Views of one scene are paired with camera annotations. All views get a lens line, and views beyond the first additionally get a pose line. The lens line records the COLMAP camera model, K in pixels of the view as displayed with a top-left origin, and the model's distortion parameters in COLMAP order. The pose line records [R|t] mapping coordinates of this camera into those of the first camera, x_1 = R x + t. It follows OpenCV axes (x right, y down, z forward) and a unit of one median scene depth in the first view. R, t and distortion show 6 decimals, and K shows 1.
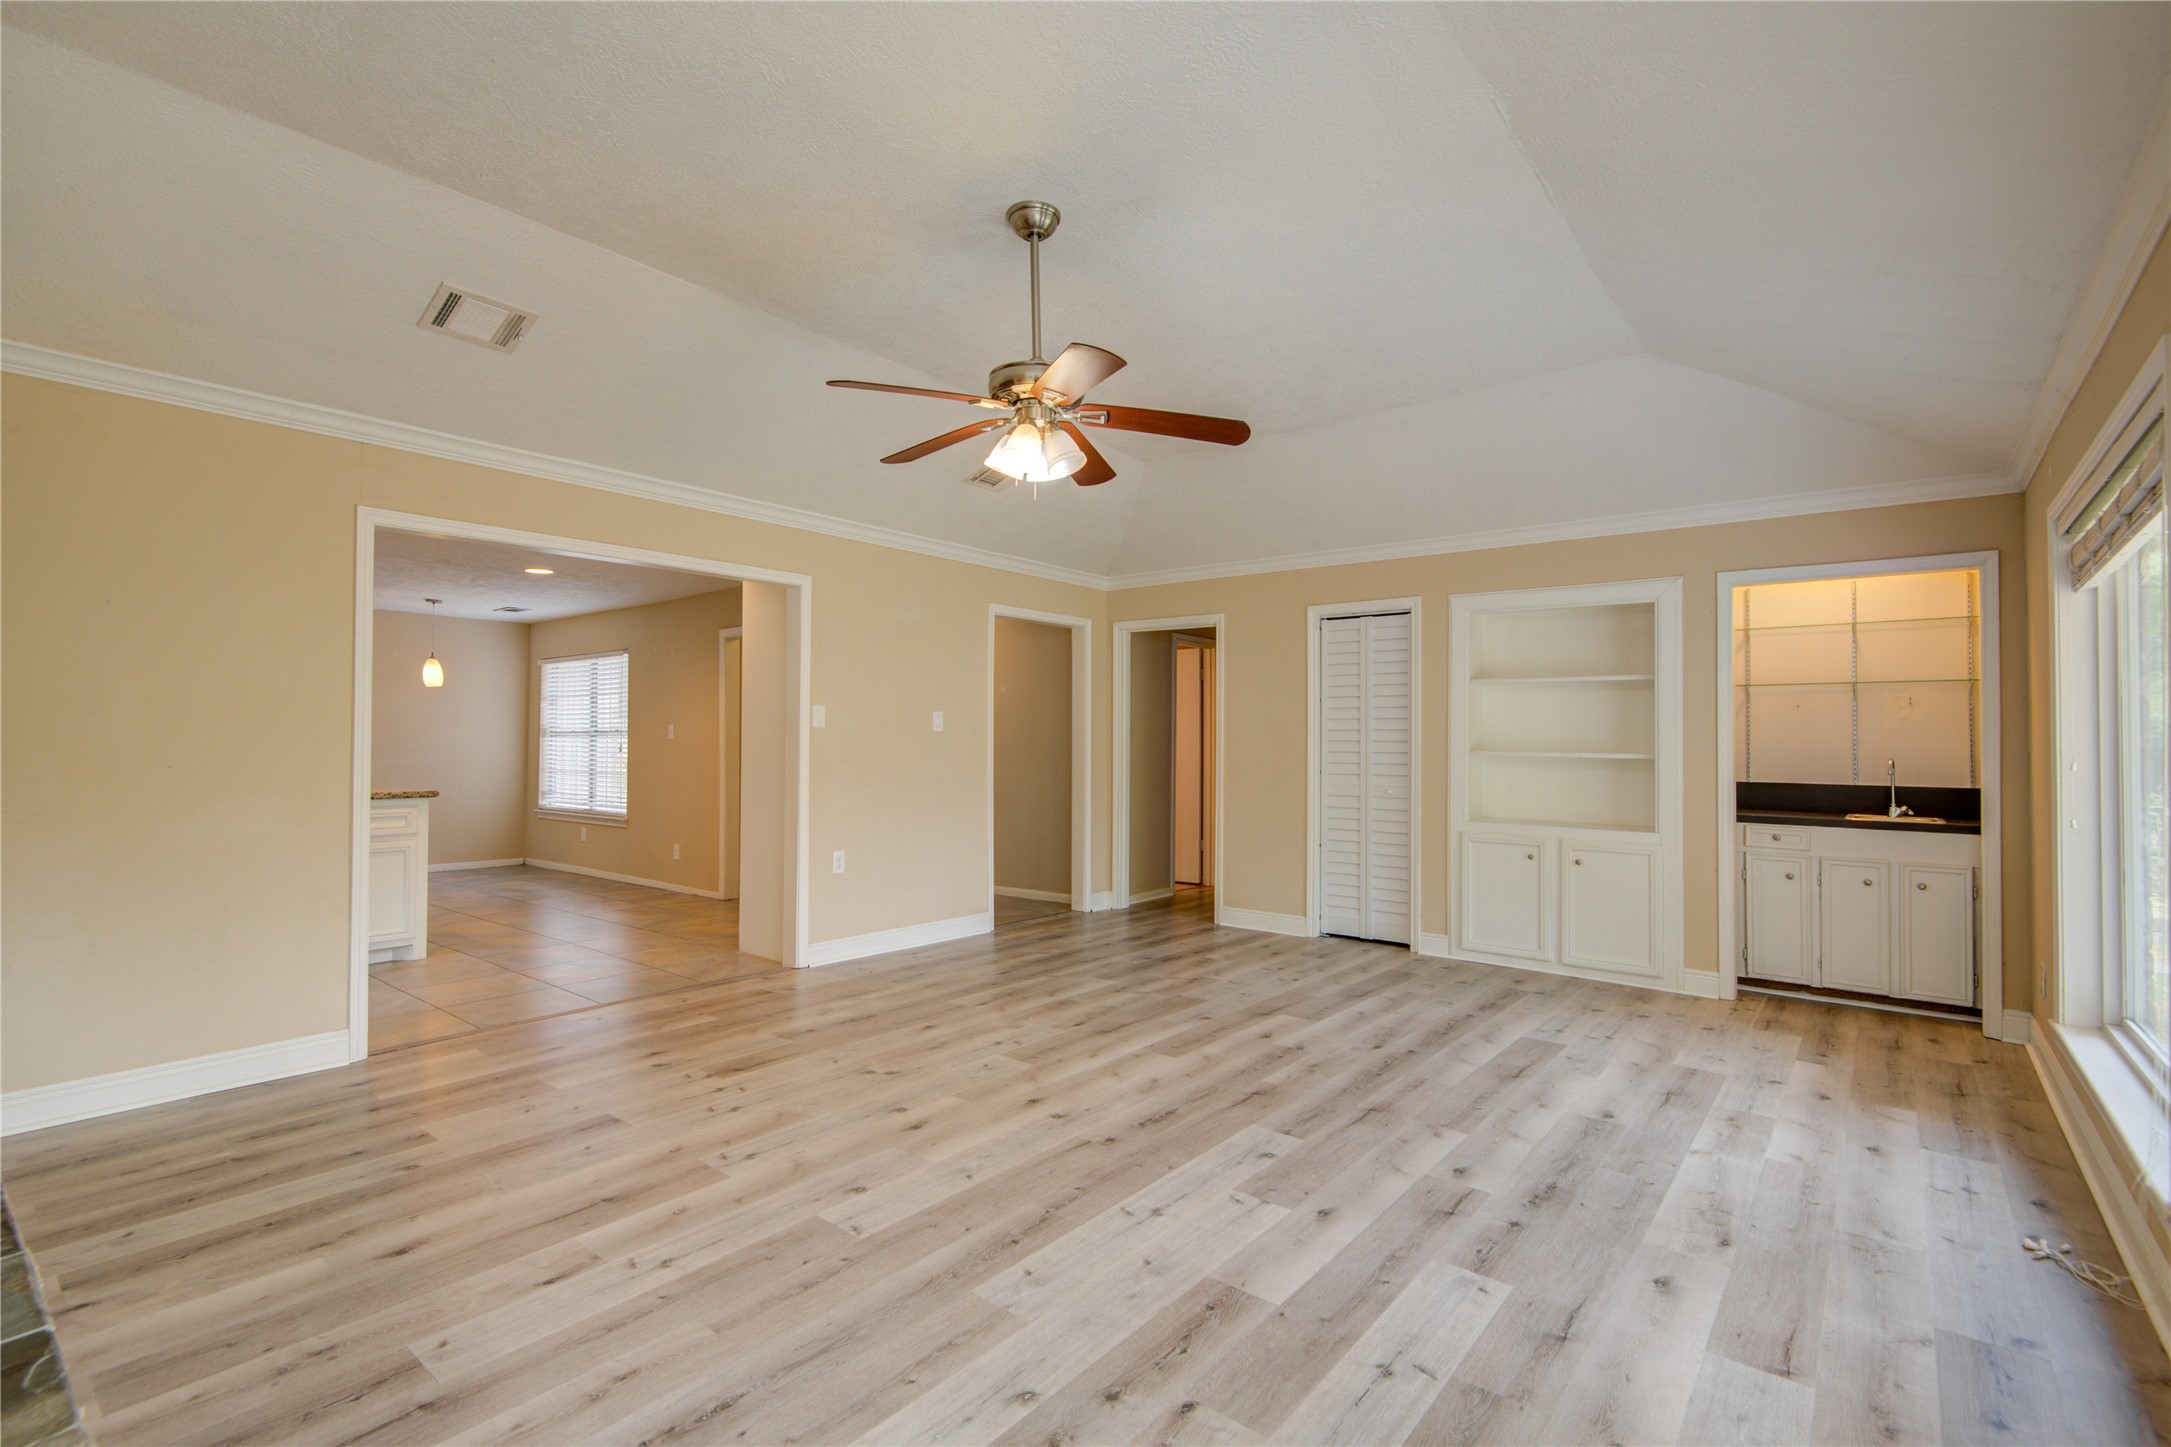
lens RADIAL K [[989.5, 0, 1094.2], [0, 989.5, 727.3], [0, 0, 1]] dist [0.003485, -0.004204]
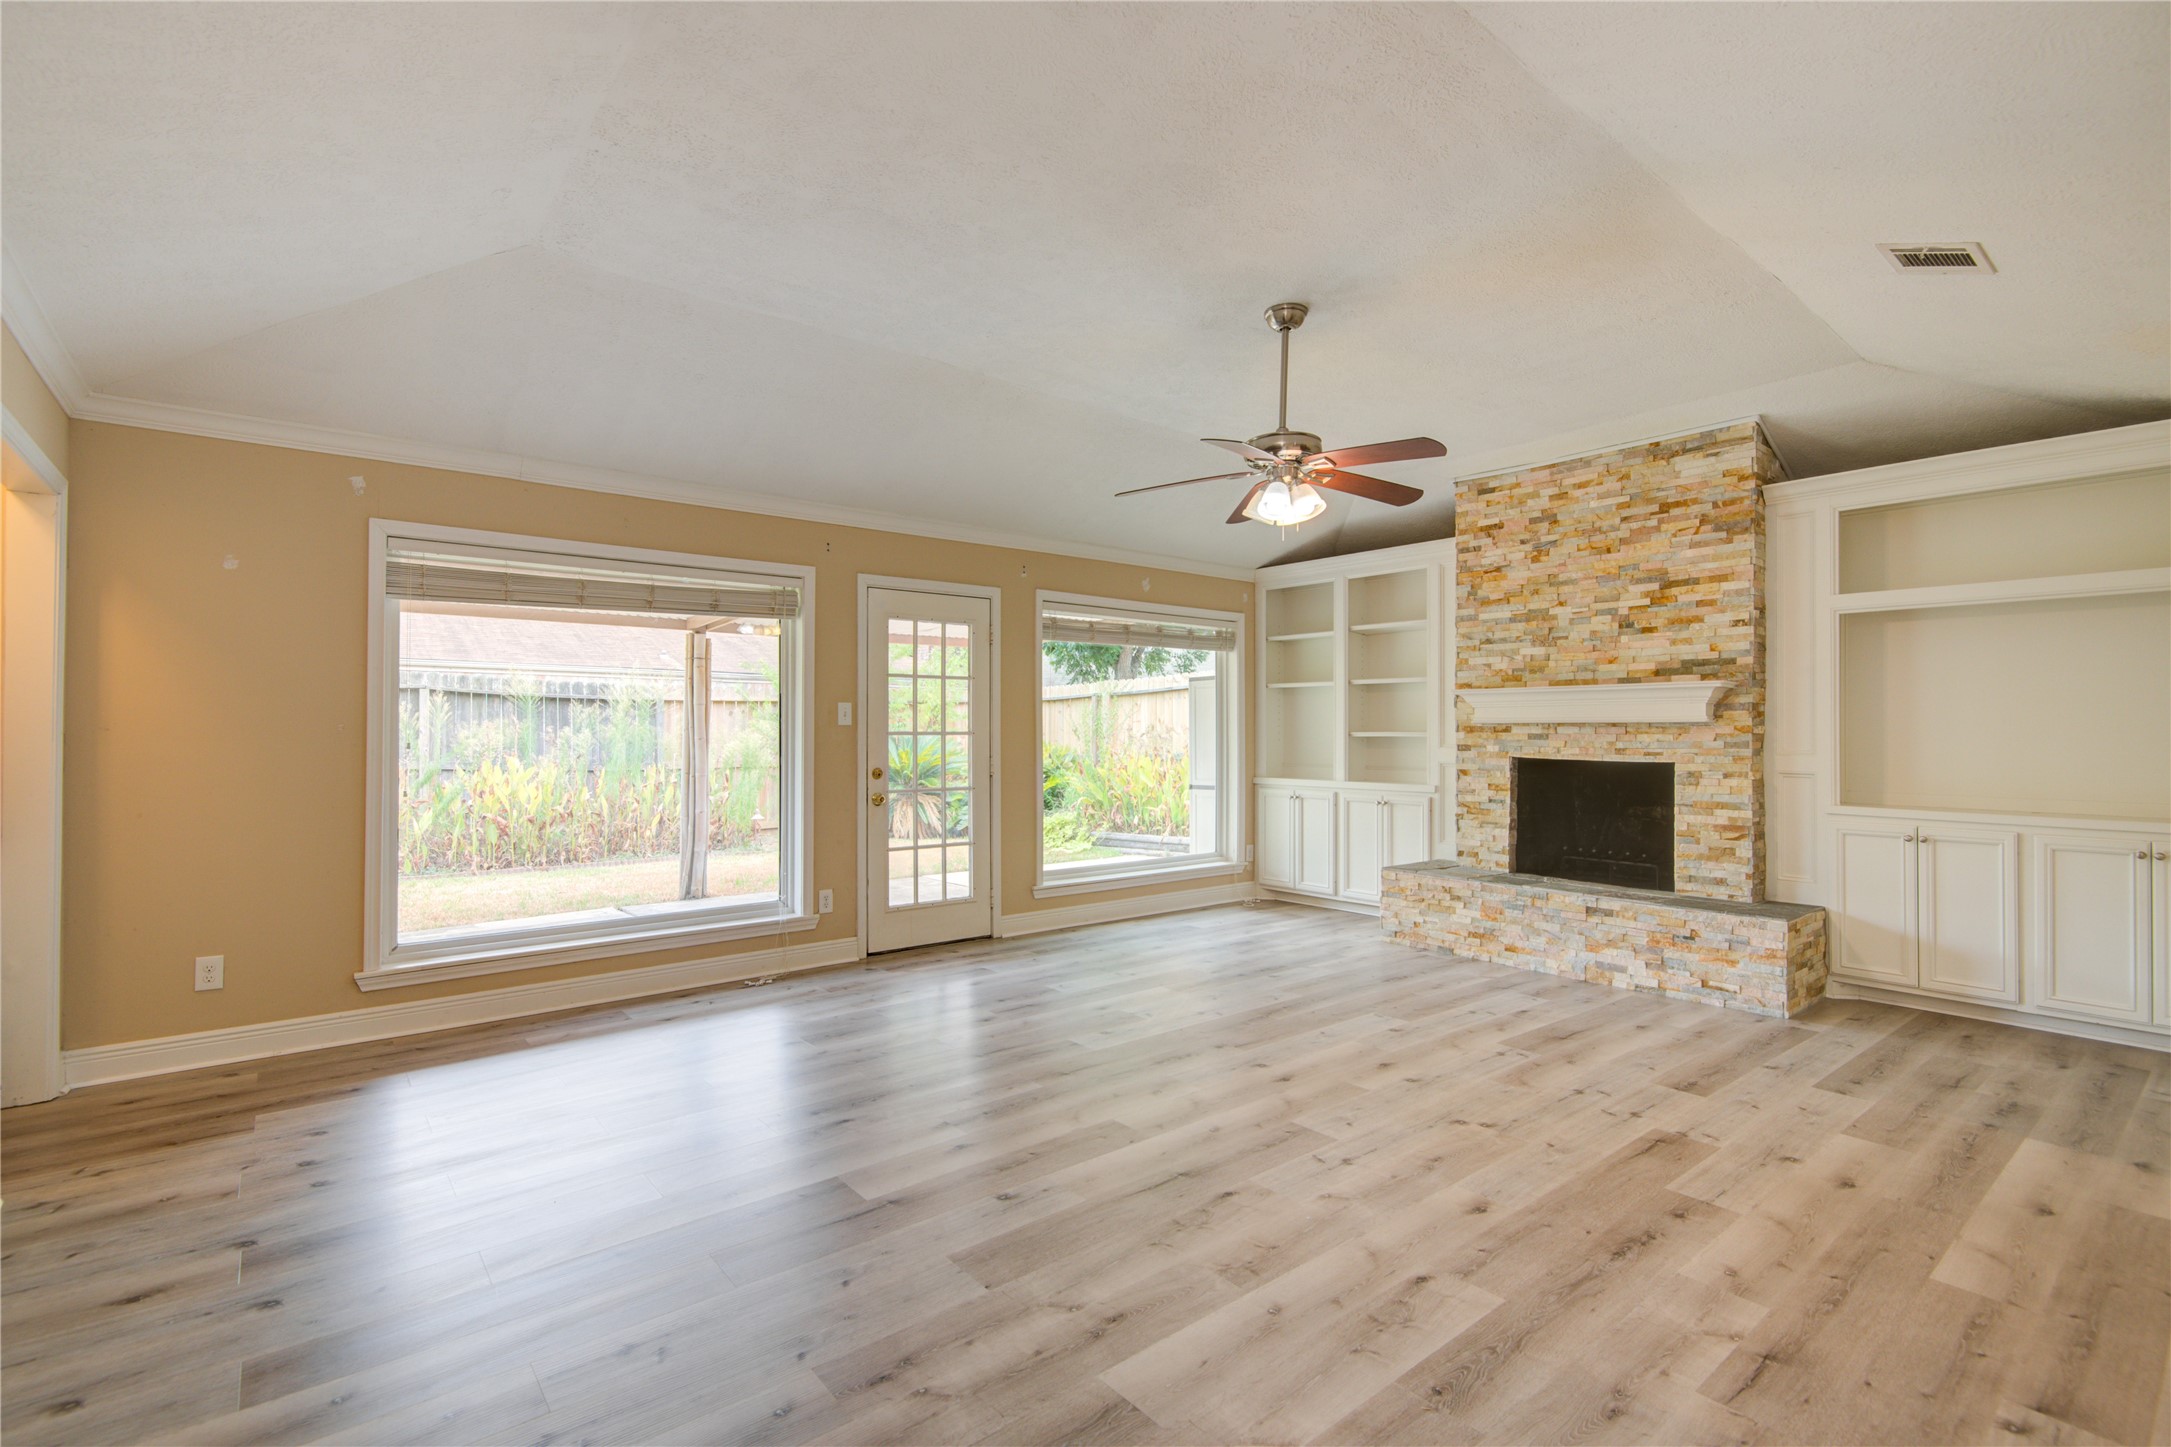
lens RADIAL K [[989.5, 0, 1093.0], [0, 989.5, 729.1], [0, 0, 1]] dist [0.003485, -0.004204]
pose [[-0.979190, -0.007921, 0.202791, -0.068056], [-0.011870, 0.999763, -0.018263, 0.031257], [-0.202598, -0.020290, -0.979052, 1.944770]]
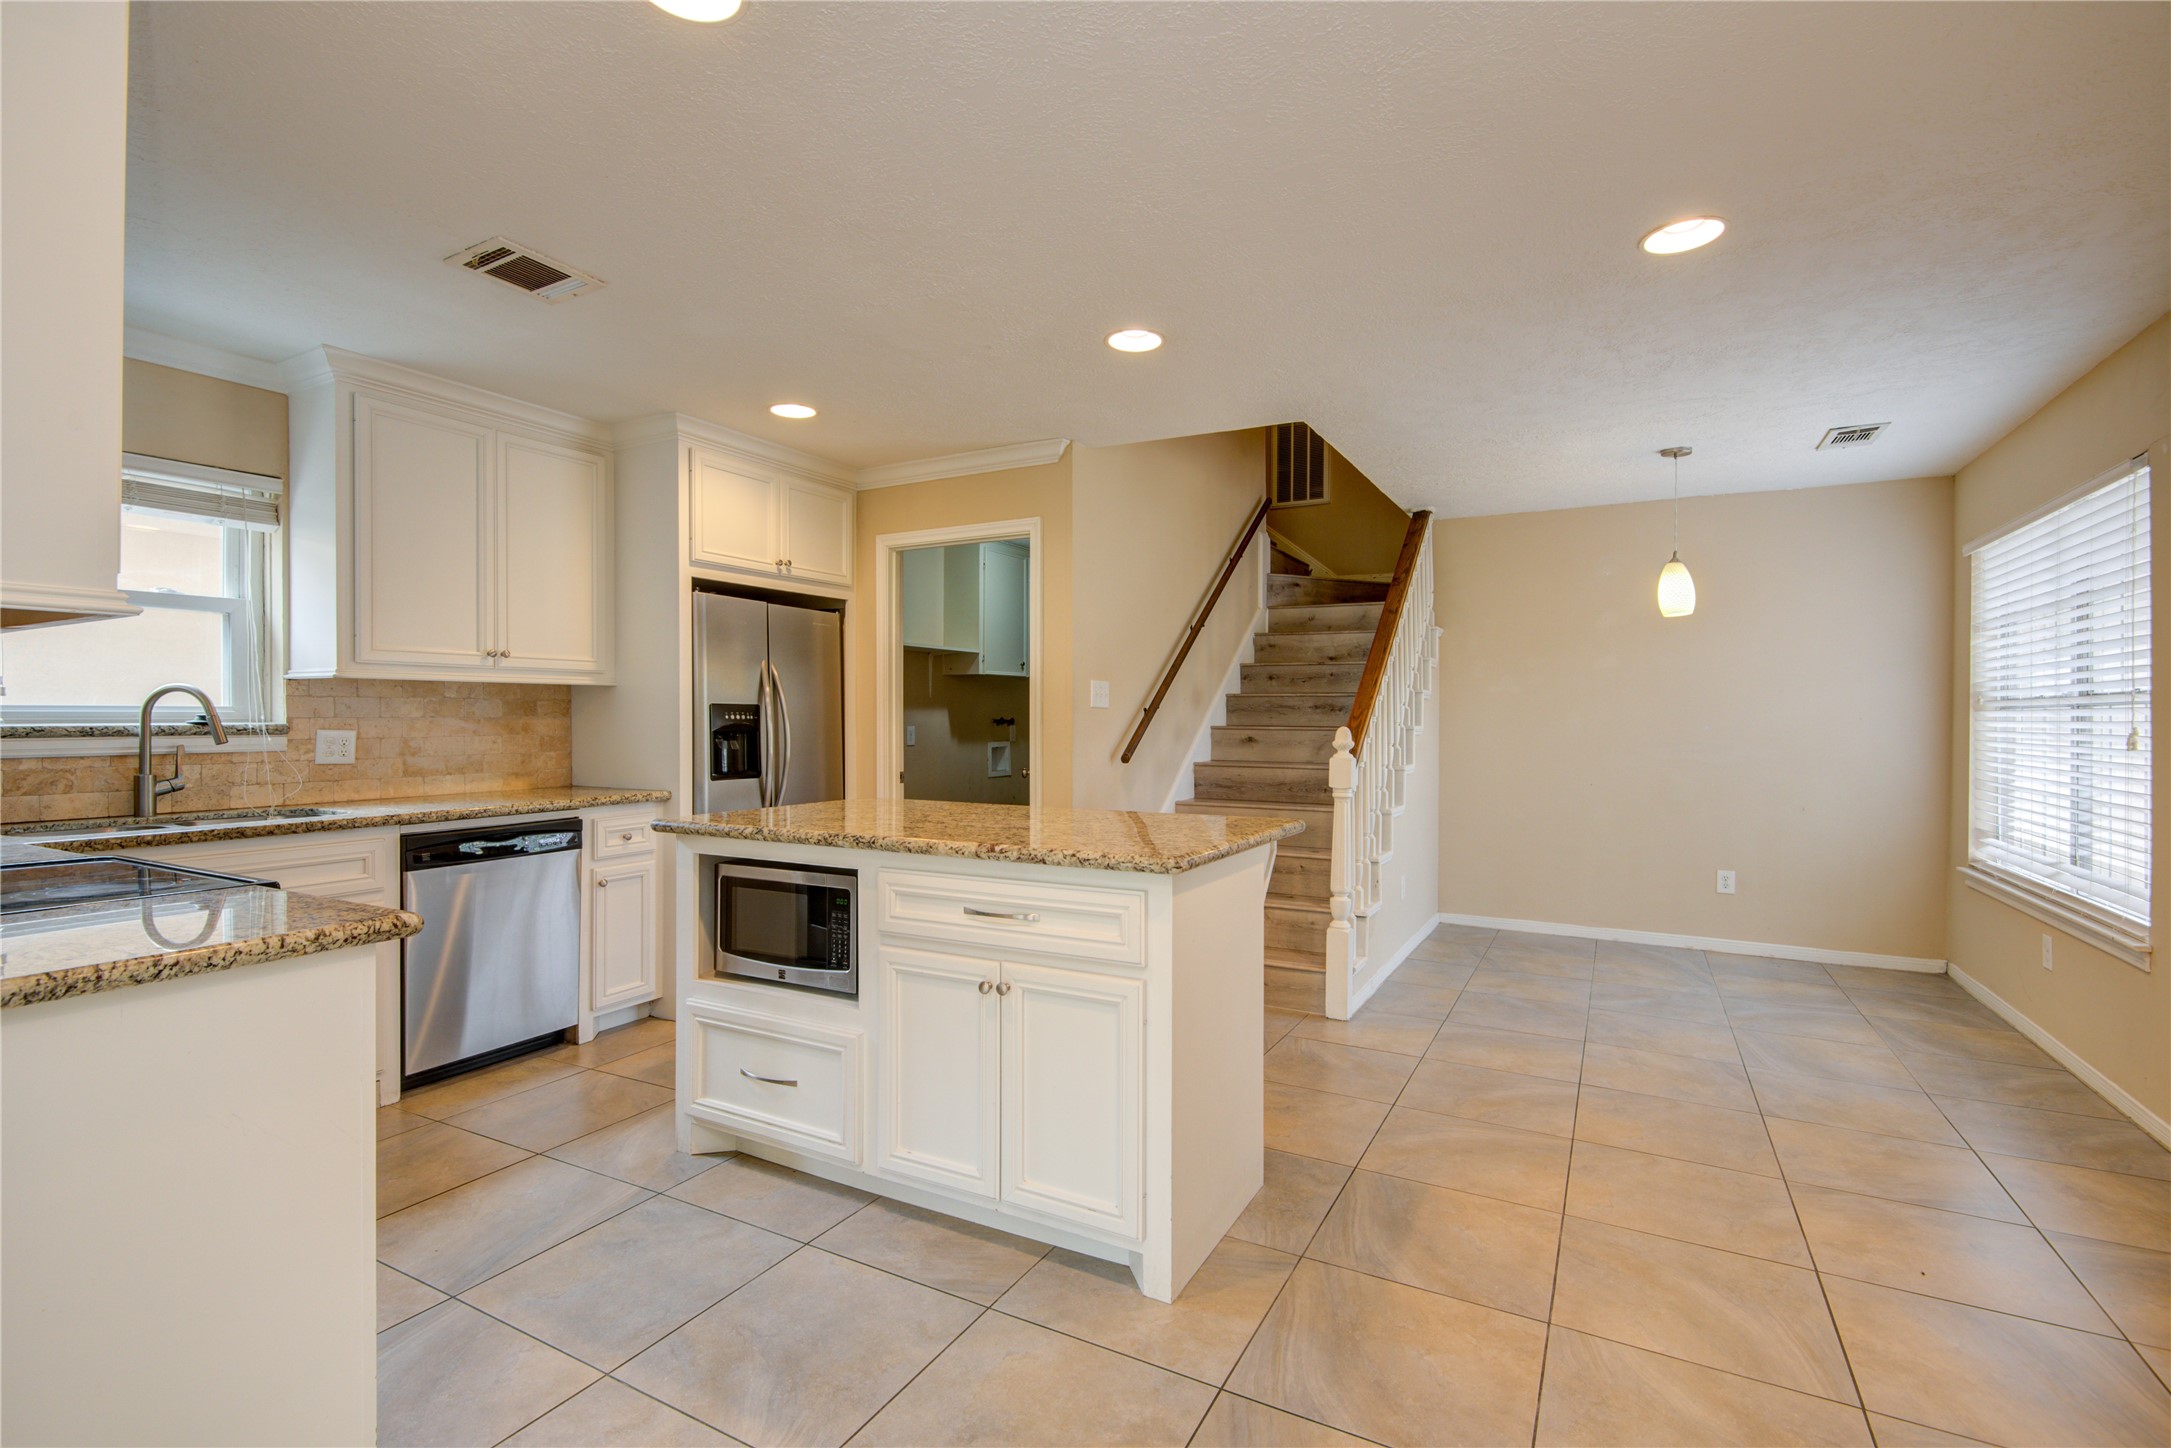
lens RADIAL K [[989.5, 0, 1073.4], [0, 989.5, 724.2], [0, 0, 1]] dist [0.003485, -0.004204]
pose [[0.172510, 0.003400, -0.985002, -0.489719], [0.014292, 0.999880, 0.005954, 0.019824], [0.984904, -0.015104, 0.172441, 1.399520]]
